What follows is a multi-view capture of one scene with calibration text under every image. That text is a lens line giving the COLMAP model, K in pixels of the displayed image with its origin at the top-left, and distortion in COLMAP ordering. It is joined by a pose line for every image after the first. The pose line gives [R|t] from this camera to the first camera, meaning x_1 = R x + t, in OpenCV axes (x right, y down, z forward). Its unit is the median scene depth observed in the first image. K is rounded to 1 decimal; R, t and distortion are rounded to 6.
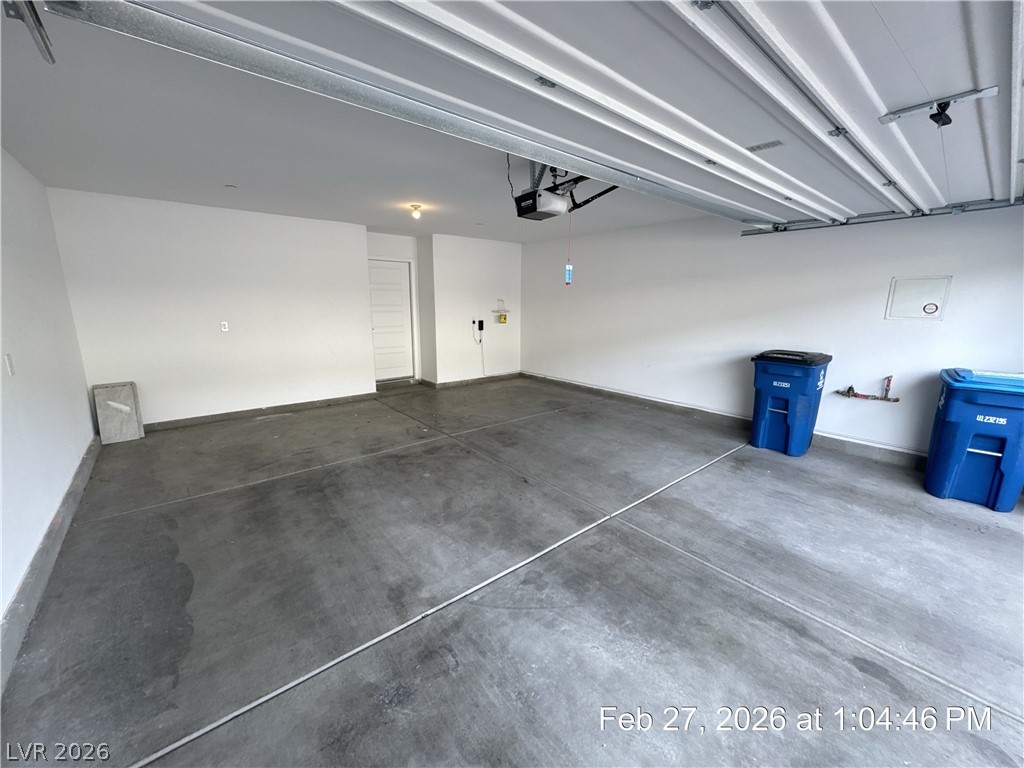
lens RADIAL K [[408.2, 0, 513.0], [0, 408.2, 383.6], [0, 0, 1]] dist [-0.001914, -0.000337]
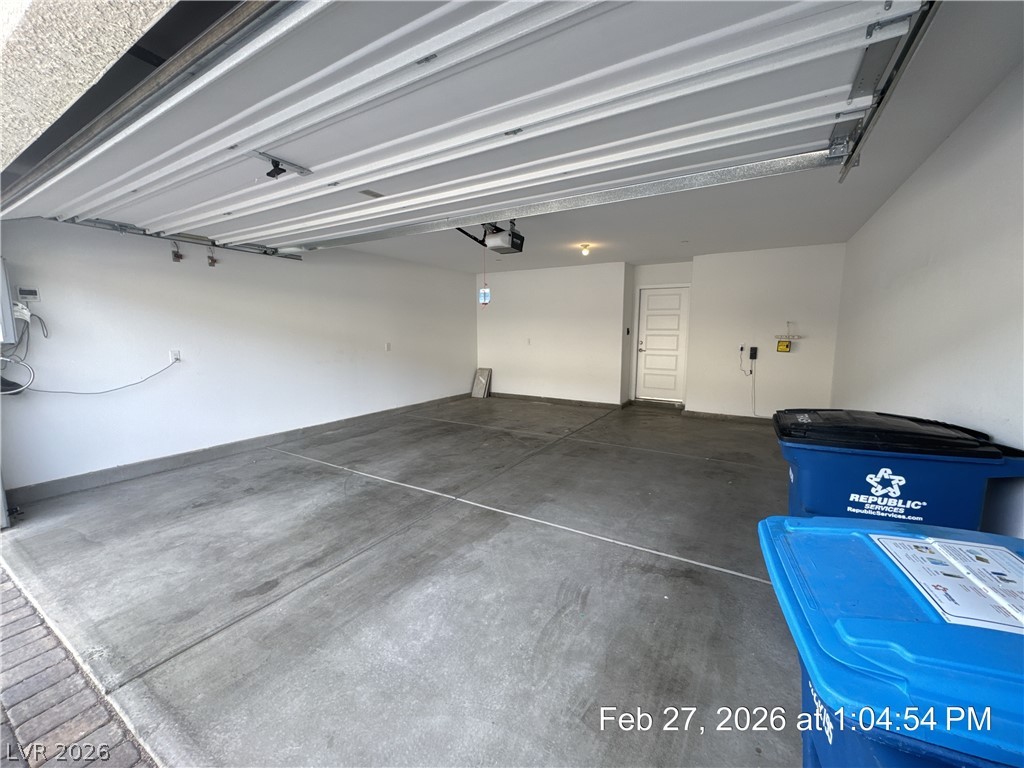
lens RADIAL K [[408.2, 0, 513.5], [0, 408.2, 383.7], [0, 0, 1]] dist [-0.001914, -0.000337]
pose [[0.327643, 0.116806, -0.937554, 1.346846], [-0.188032, 0.980539, 0.056450, -0.094644], [0.925902, 0.157795, 0.343230, 0.696276]]
